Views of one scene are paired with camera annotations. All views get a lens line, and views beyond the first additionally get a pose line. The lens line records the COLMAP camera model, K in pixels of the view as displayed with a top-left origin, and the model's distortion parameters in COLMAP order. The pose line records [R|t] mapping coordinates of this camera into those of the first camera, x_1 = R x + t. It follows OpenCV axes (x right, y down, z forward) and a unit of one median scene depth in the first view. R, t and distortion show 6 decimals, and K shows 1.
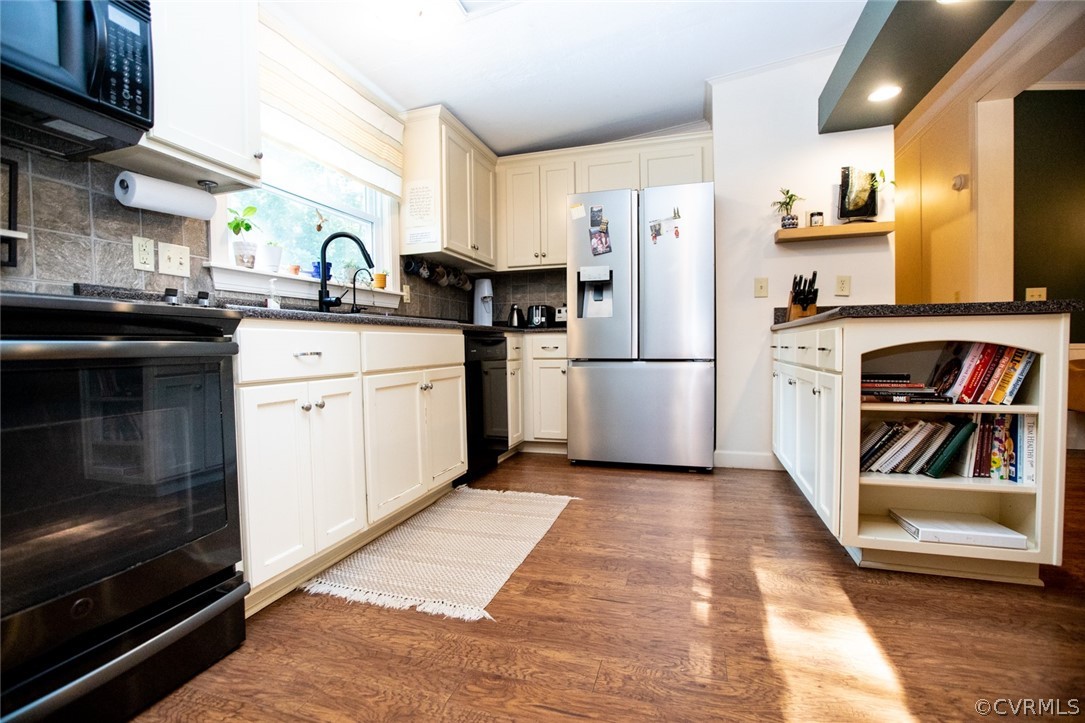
lens RADIAL K [[503.4, 0, 538.9], [0, 503.4, 362.0], [0, 0, 1]] dist [-0.054698, 0.025700]
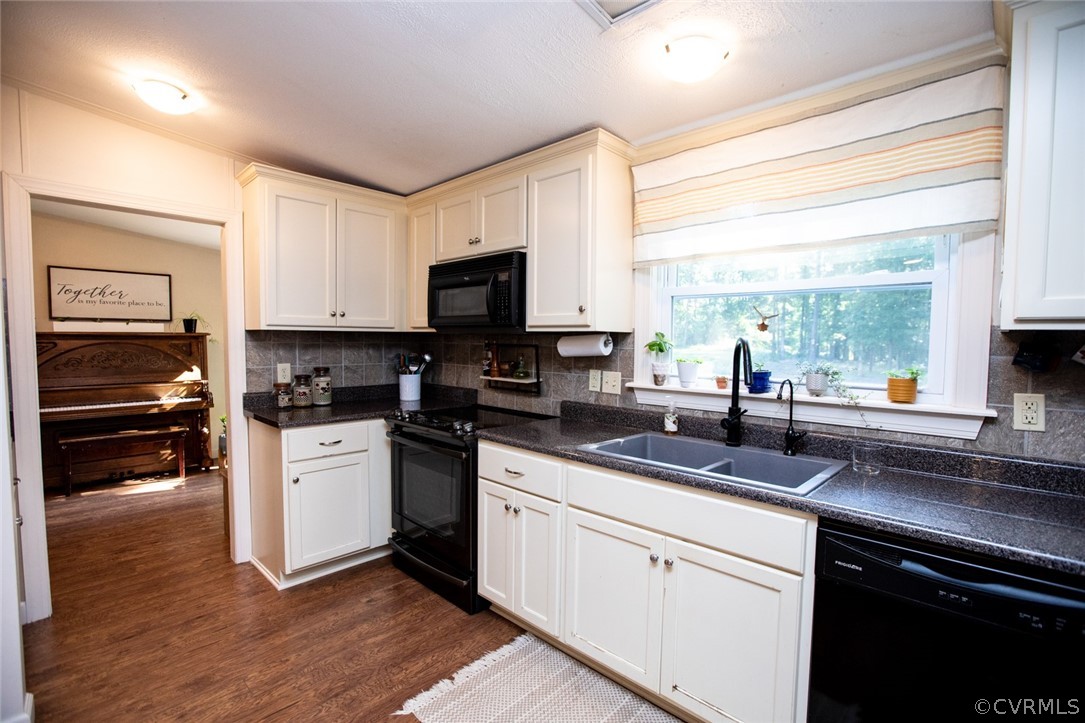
lens RADIAL K [[503.4, 0, 538.9], [0, 503.4, 362.0], [0, 0, 1]] dist [-0.054698, 0.025700]
pose [[-0.456620, 0.055365, -0.887938, 0.465496], [-0.031093, 0.996459, 0.078121, -0.275253], [0.889119, 0.063280, -0.453281, 1.080988]]
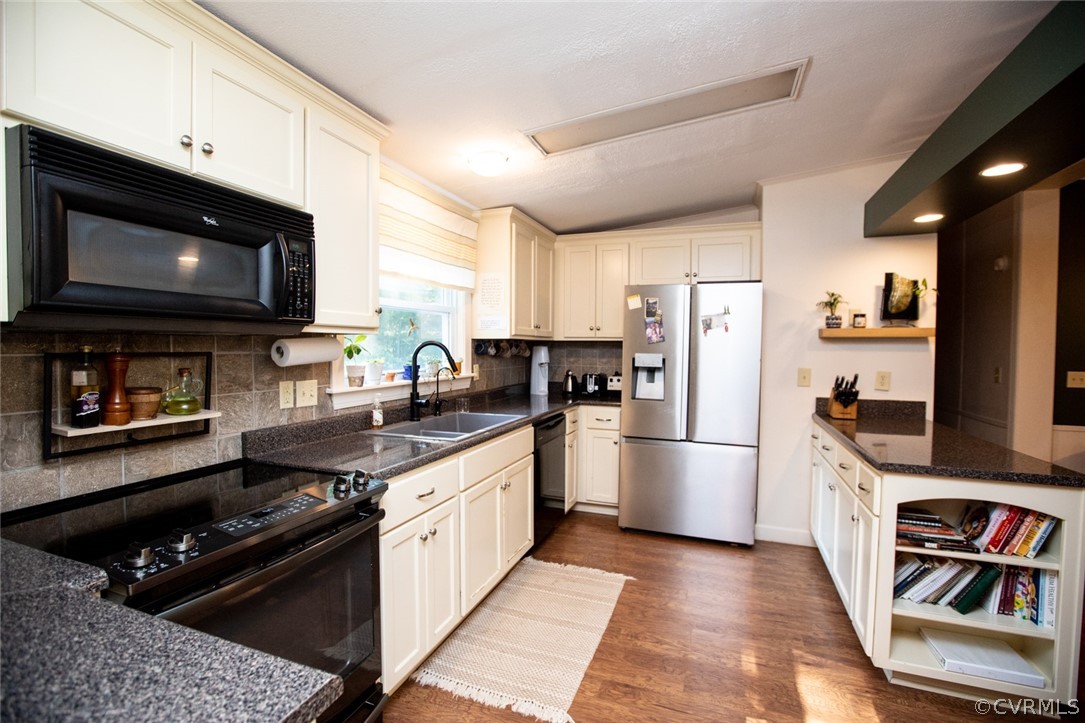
lens RADIAL K [[493.4, 0, 539.4], [0, 493.4, 363.8], [0, 0, 1]] dist [-0.055753, 0.020678]
pose [[0.997772, 0.024243, -0.062151, -0.077790], [-0.024005, 0.999701, 0.004568, -0.220671], [0.062244, -0.003066, 0.998056, -0.108856]]
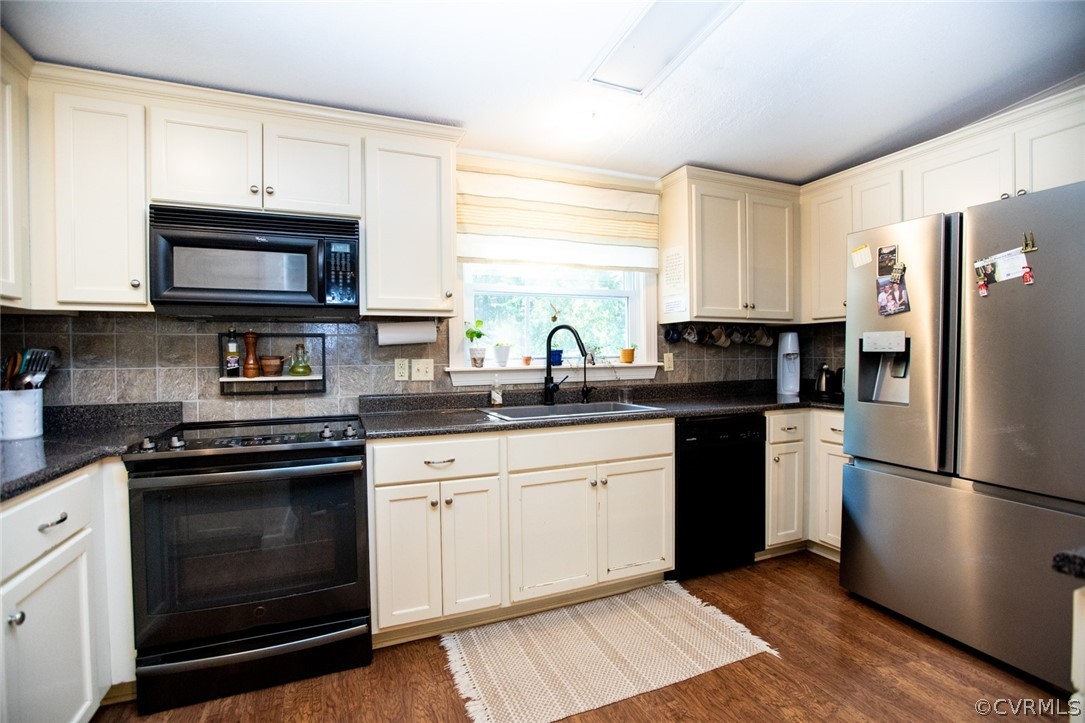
lens RADIAL K [[493.4, 0, 539.4], [0, 493.4, 363.8], [0, 0, 1]] dist [-0.055753, 0.020678]
pose [[0.638428, 0.025128, -0.769271, 0.428960], [-0.025734, 0.999605, 0.011295, -0.184853], [0.769251, 0.012585, 0.638822, 0.254072]]
